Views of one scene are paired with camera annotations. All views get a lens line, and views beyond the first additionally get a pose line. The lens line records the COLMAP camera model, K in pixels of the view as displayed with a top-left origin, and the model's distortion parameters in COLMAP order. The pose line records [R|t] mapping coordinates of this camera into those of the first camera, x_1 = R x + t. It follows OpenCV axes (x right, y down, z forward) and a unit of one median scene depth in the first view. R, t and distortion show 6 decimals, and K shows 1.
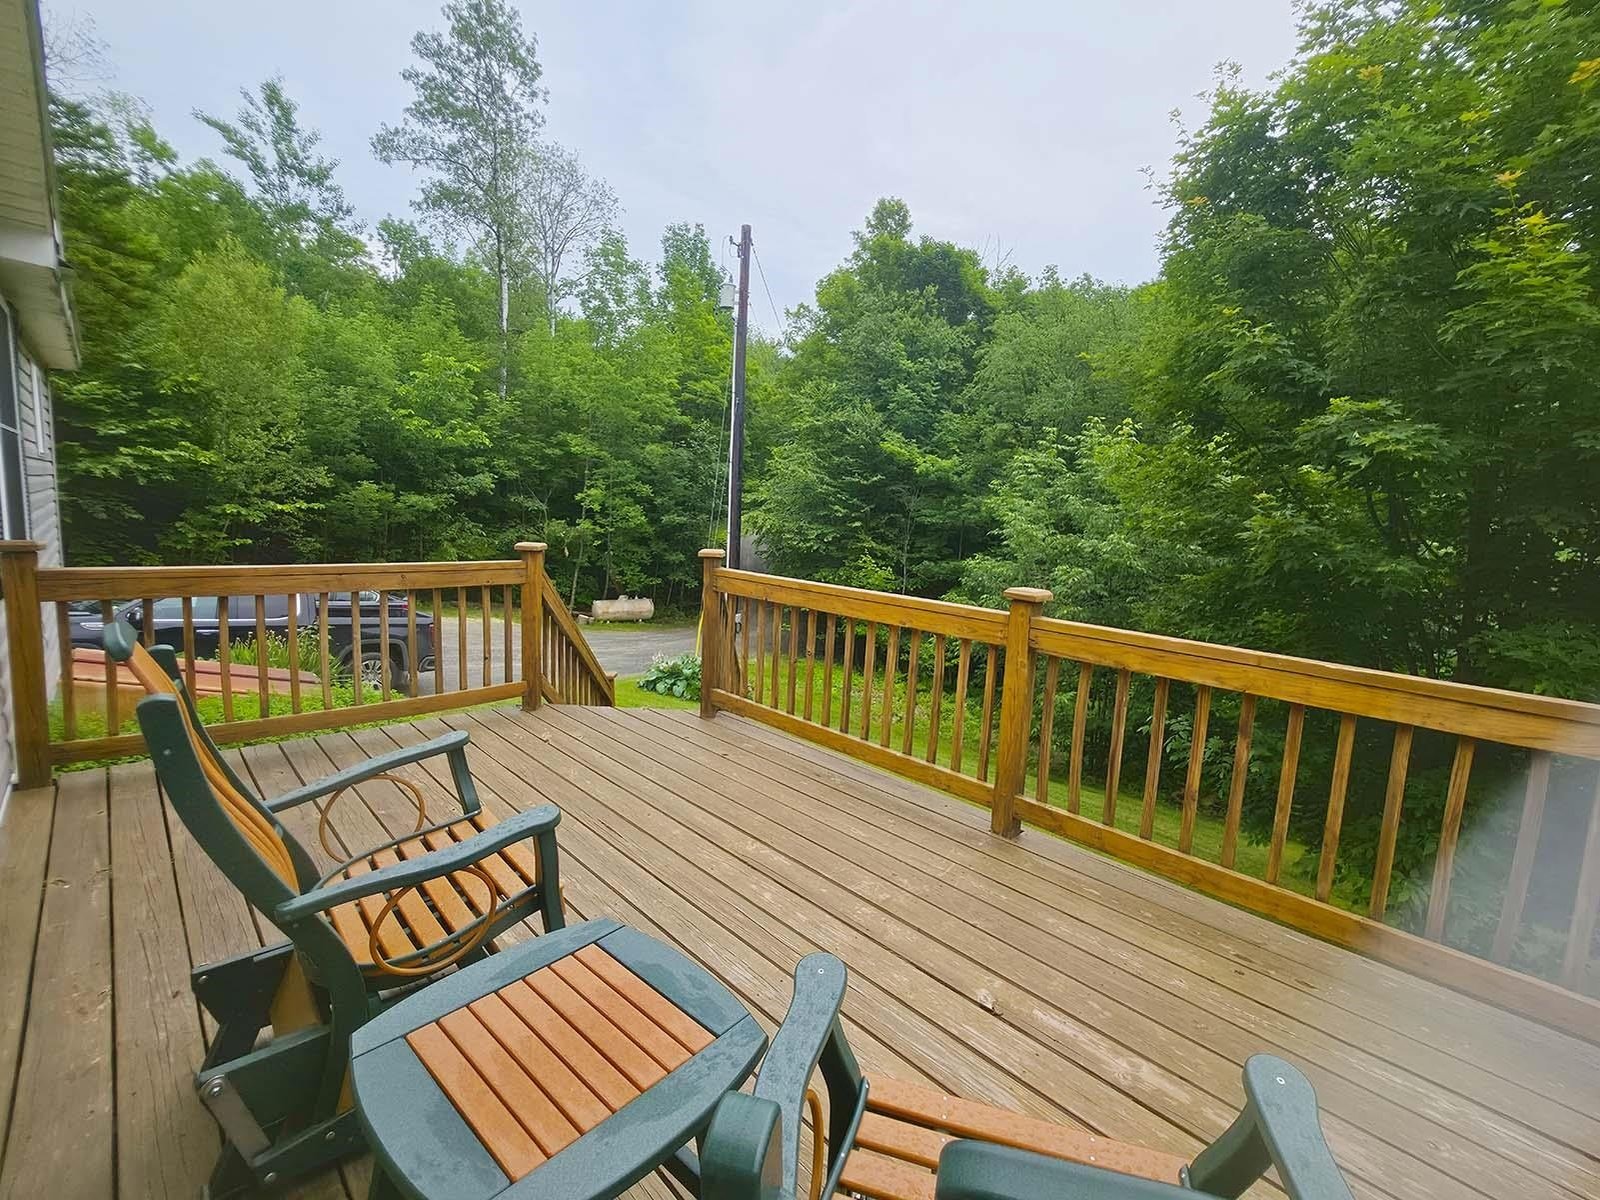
lens RADIAL K [[647.2, 0, 801.6], [0, 647.2, 592.2], [0, 0, 1]] dist [-0.027521, 0.000025]
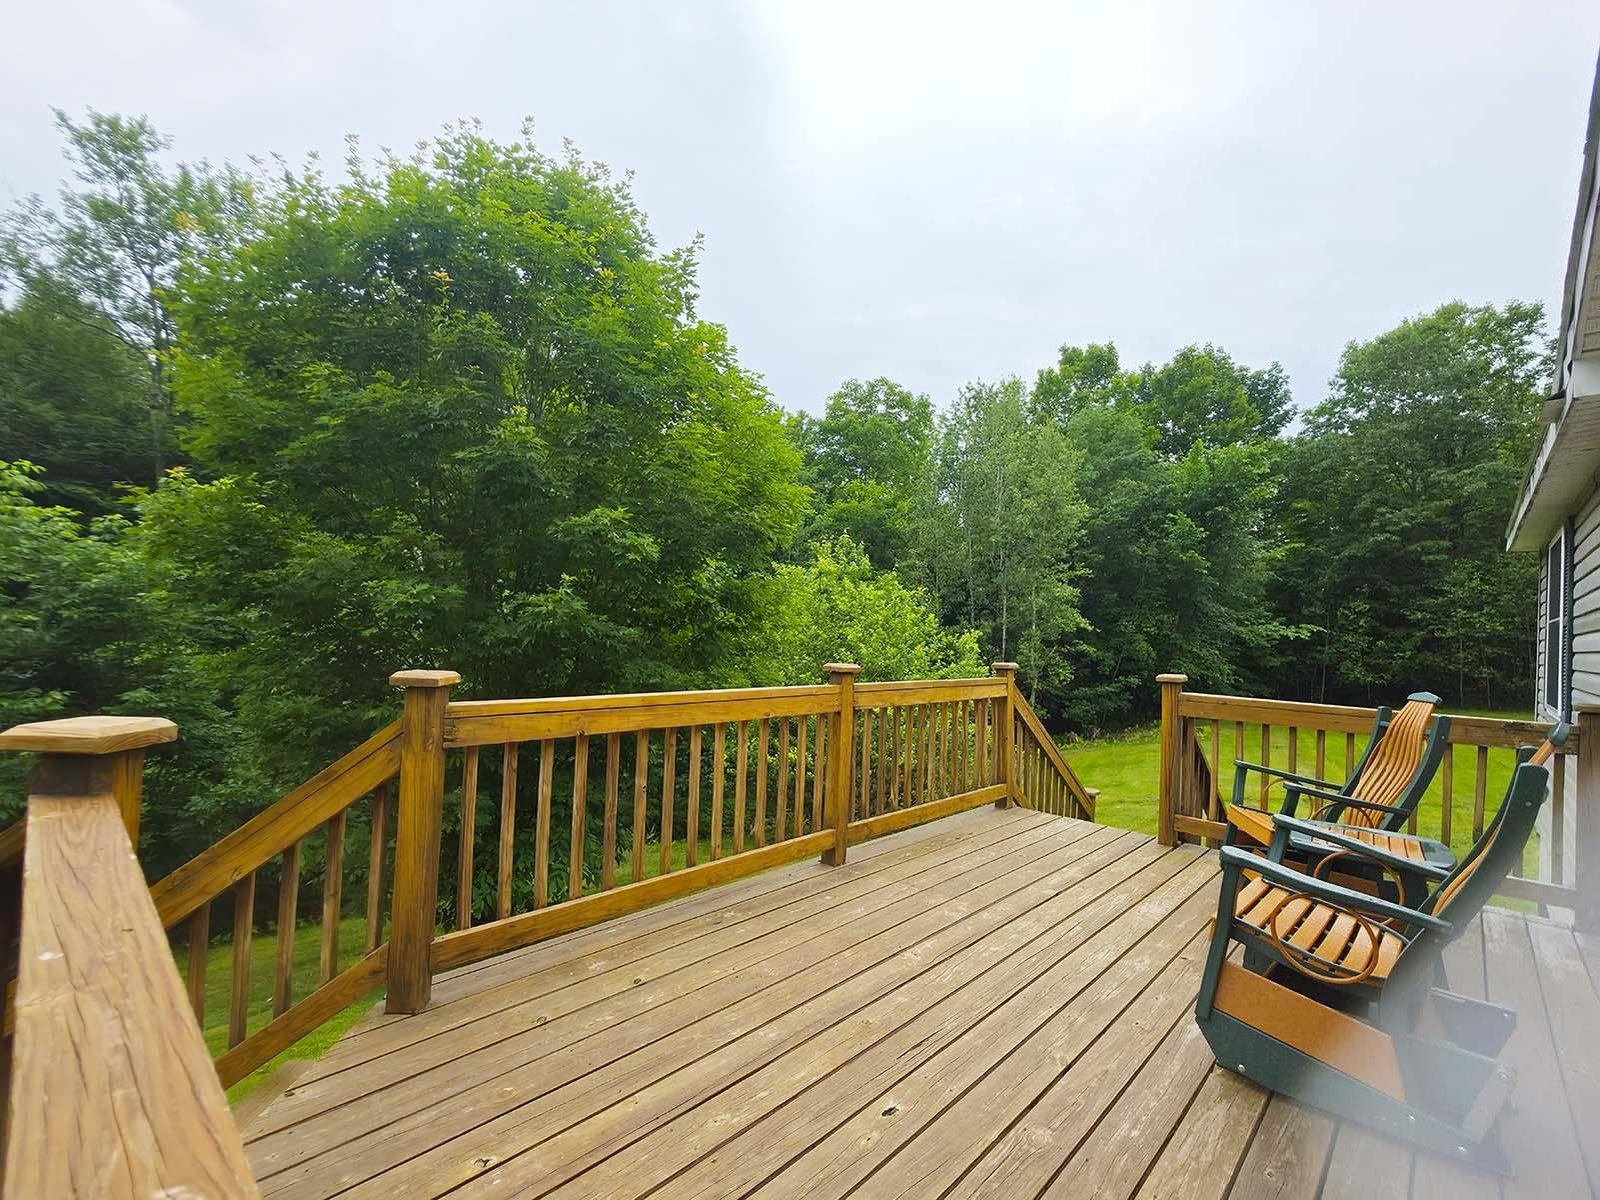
lens RADIAL K [[647.2, 0, 810.0], [0, 647.2, 597.0], [0, 0, 1]] dist [-0.027521, 0.000025]
pose [[0.055936, -0.003587, 0.998428, -1.020835], [0.110760, 0.993844, -0.002635, -0.154410], [-0.992272, 0.110733, 0.055989, 1.011038]]
